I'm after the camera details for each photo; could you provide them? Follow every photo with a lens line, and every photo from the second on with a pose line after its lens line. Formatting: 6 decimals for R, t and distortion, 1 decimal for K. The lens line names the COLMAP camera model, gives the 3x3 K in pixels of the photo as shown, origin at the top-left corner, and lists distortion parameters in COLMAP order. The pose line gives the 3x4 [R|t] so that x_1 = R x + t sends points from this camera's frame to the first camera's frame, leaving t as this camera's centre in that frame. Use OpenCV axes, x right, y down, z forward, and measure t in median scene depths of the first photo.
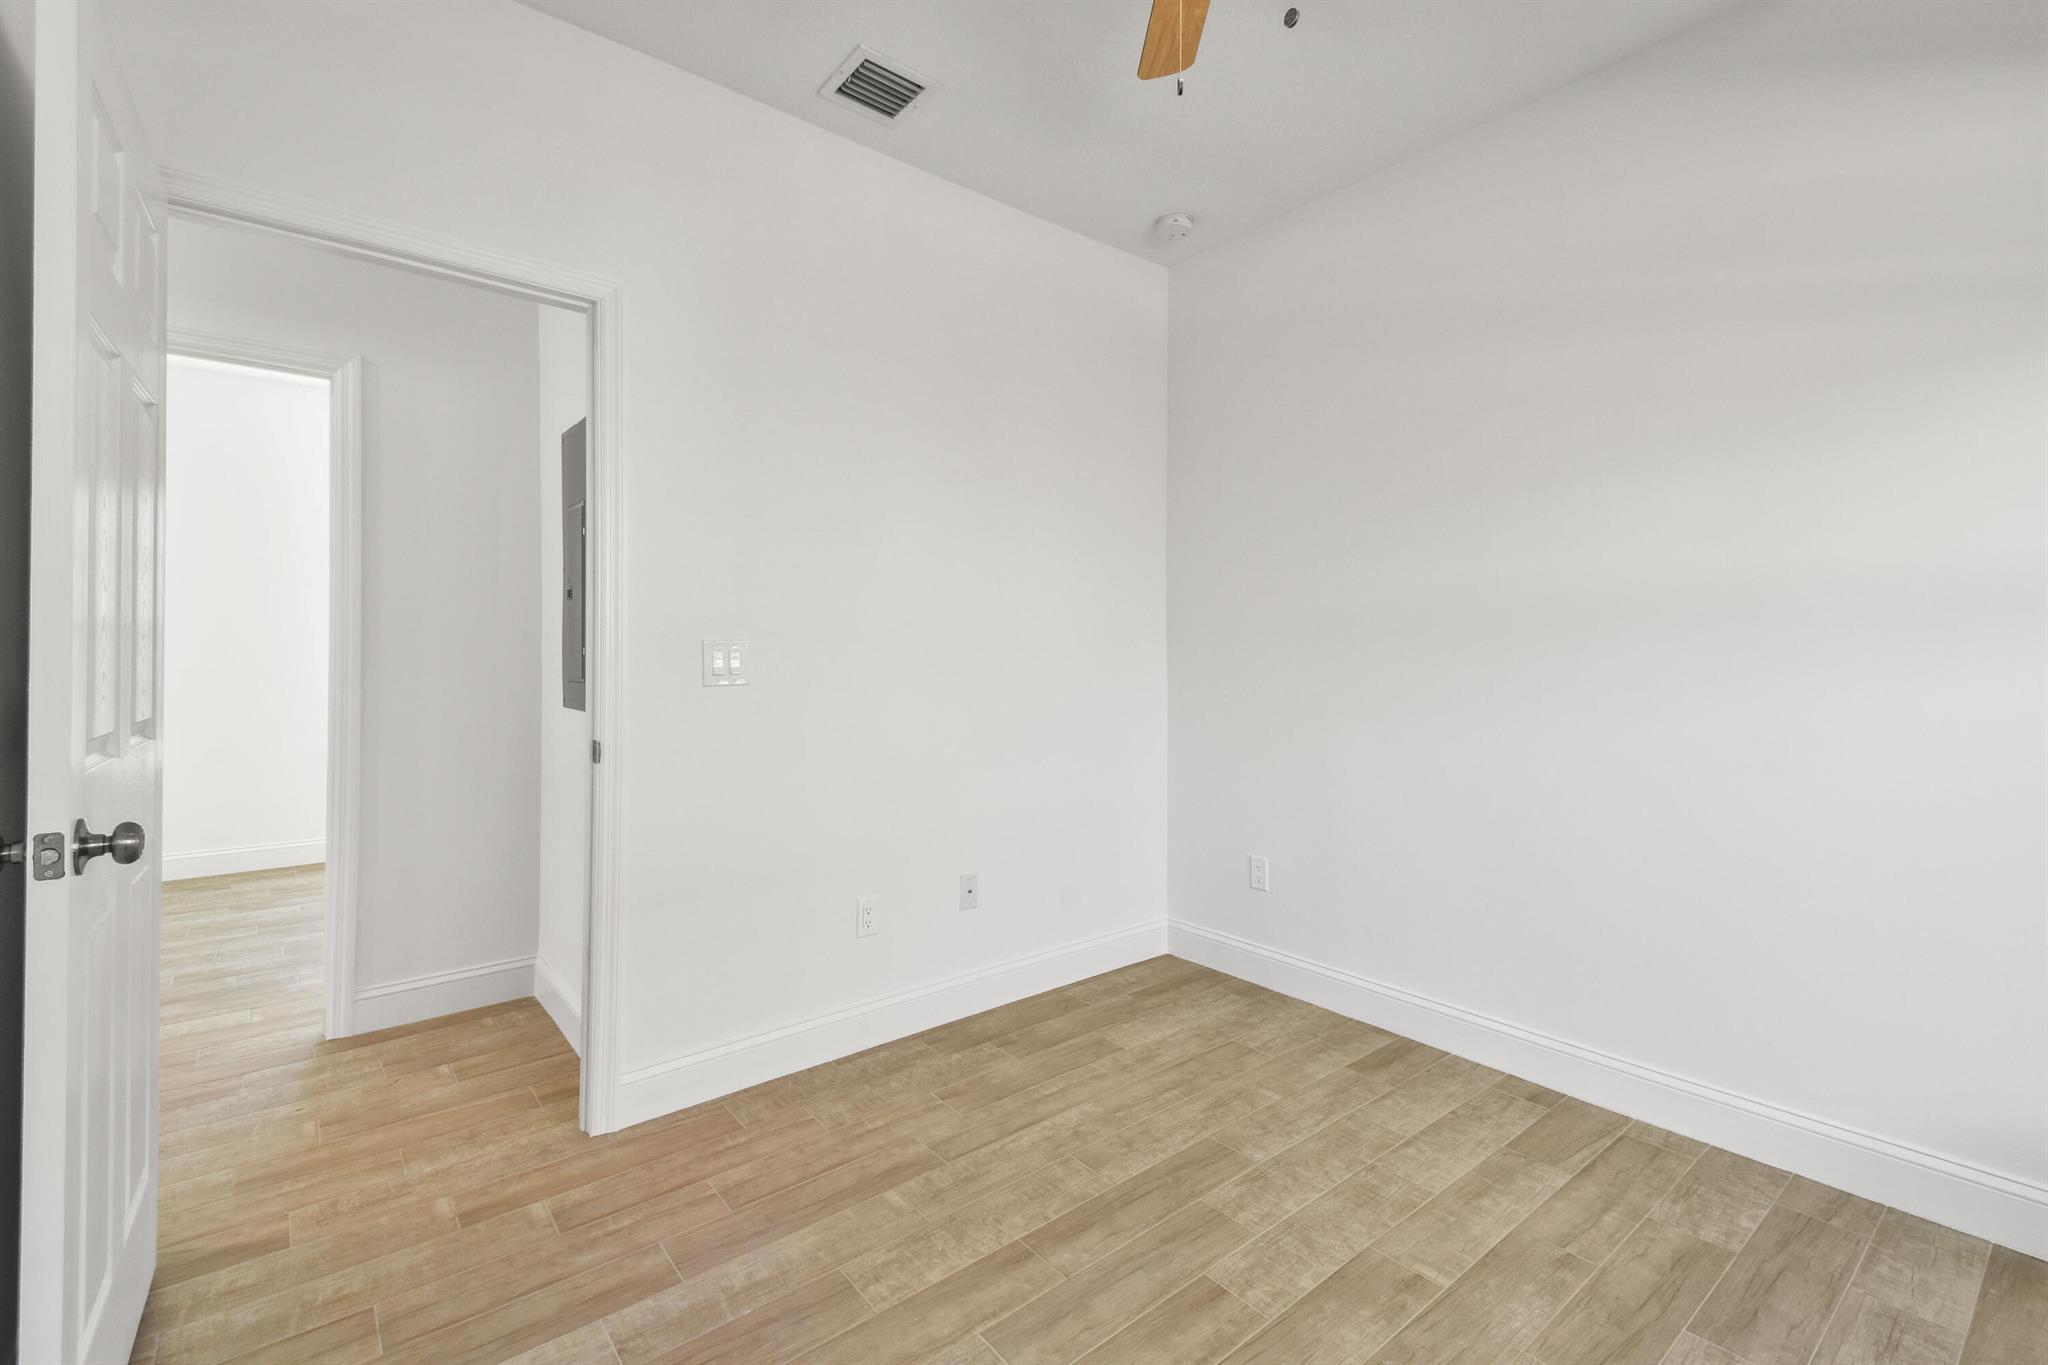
lens RADIAL K [[897.9, 0, 1028.6], [0, 897.9, 656.2], [0, 0, 1]] dist [0.042234, -0.019902]
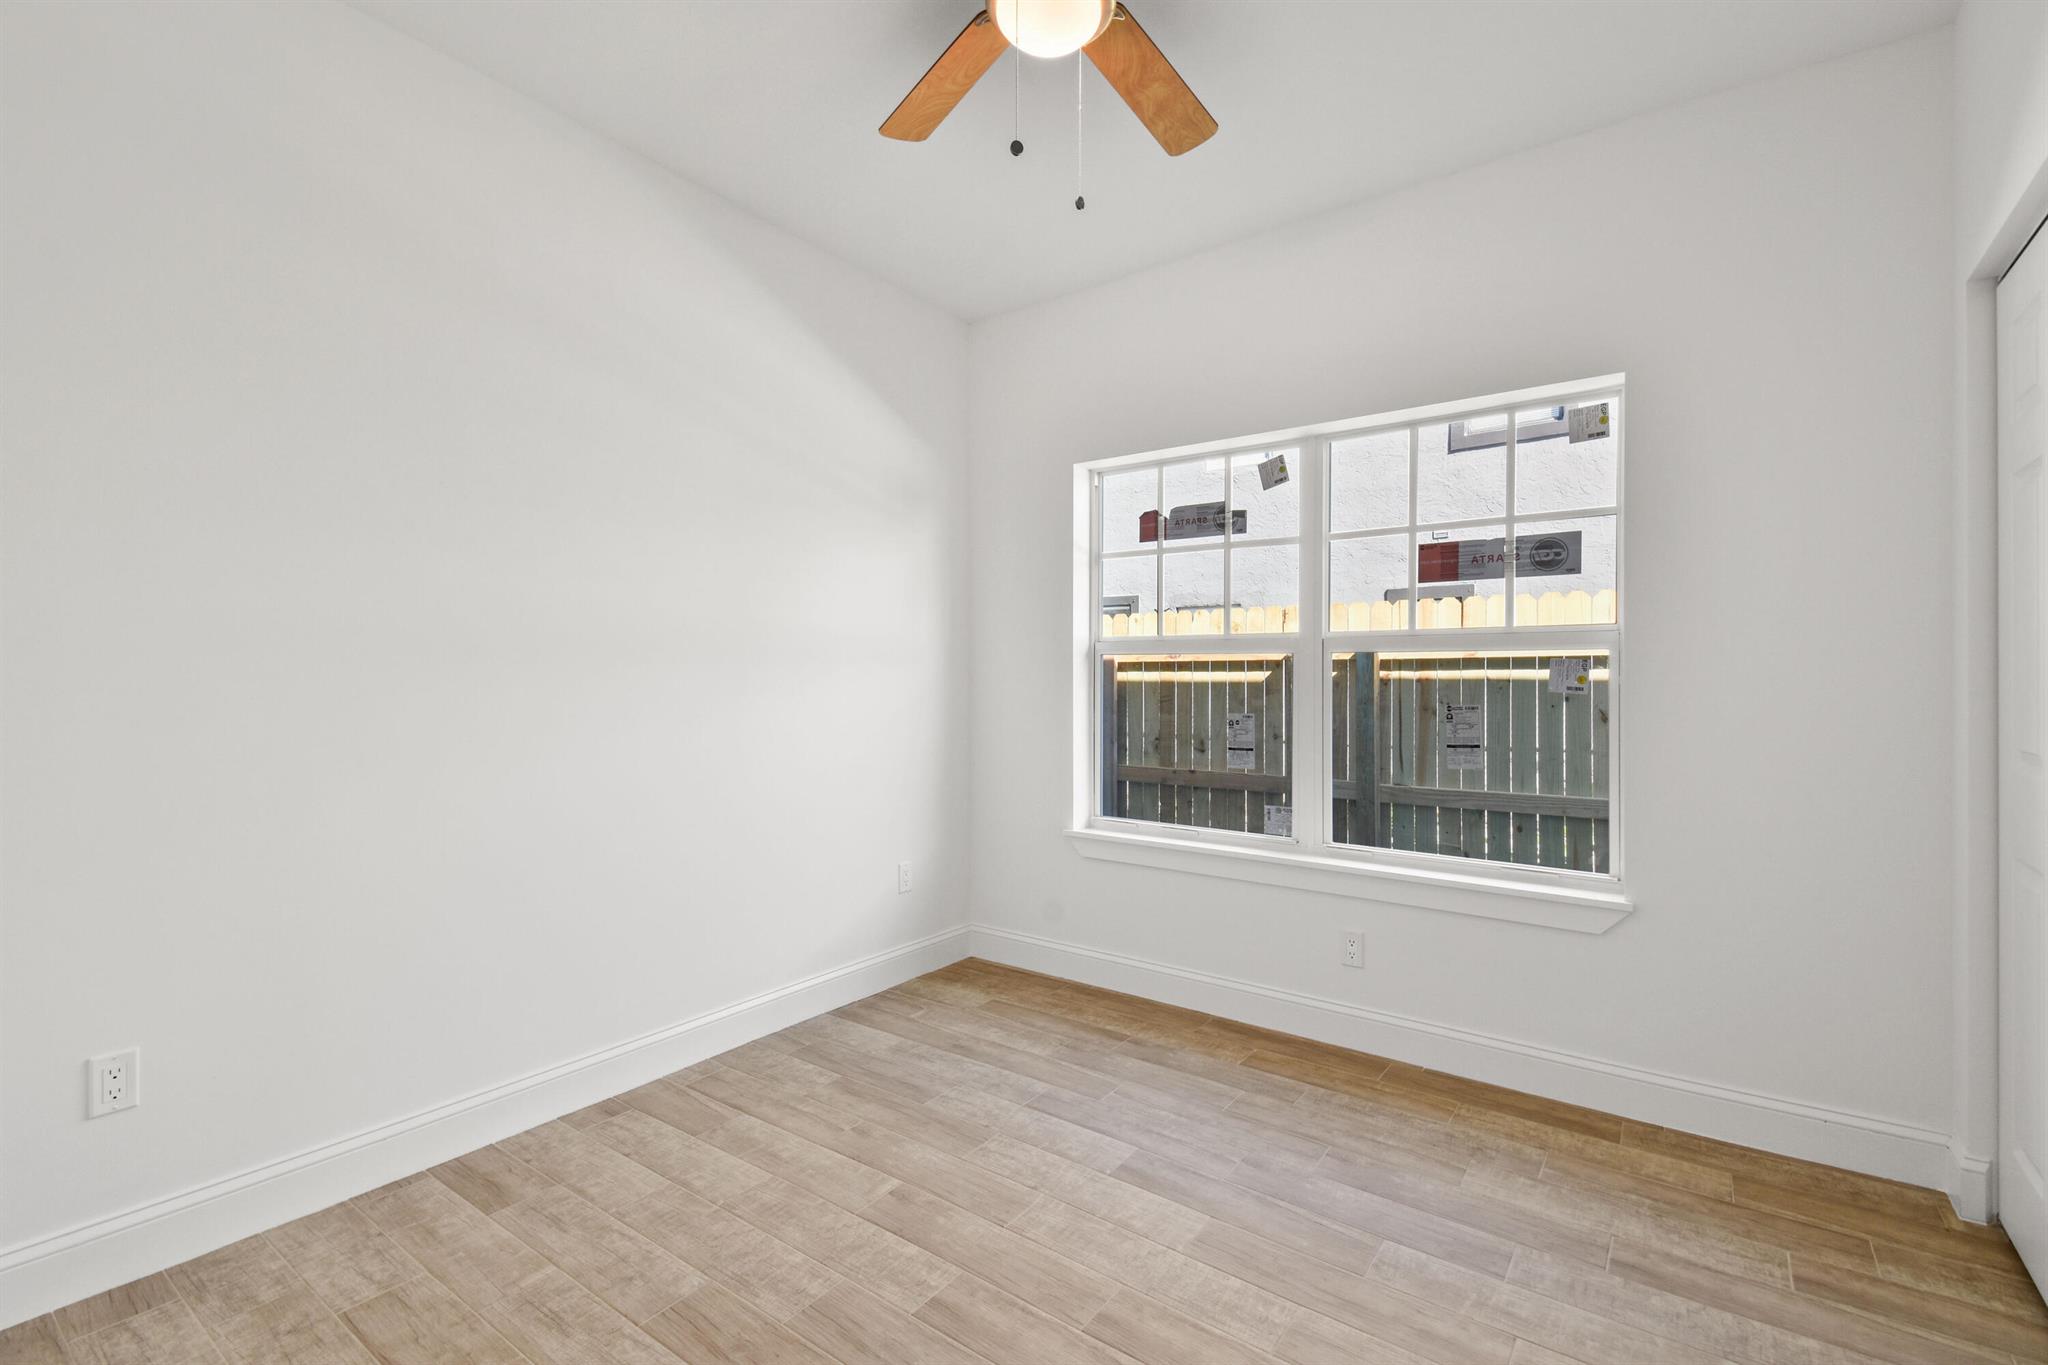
lens RADIAL K [[897.9, 0, 1028.6], [0, 897.9, 656.2], [0, 0, 1]] dist [0.042234, -0.019902]
pose [[-0.272577, 0.030207, 0.961660, -0.651627], [-0.001792, 0.999489, -0.031903, -0.000238], [-0.962132, -0.010419, -0.272384, 0.929943]]
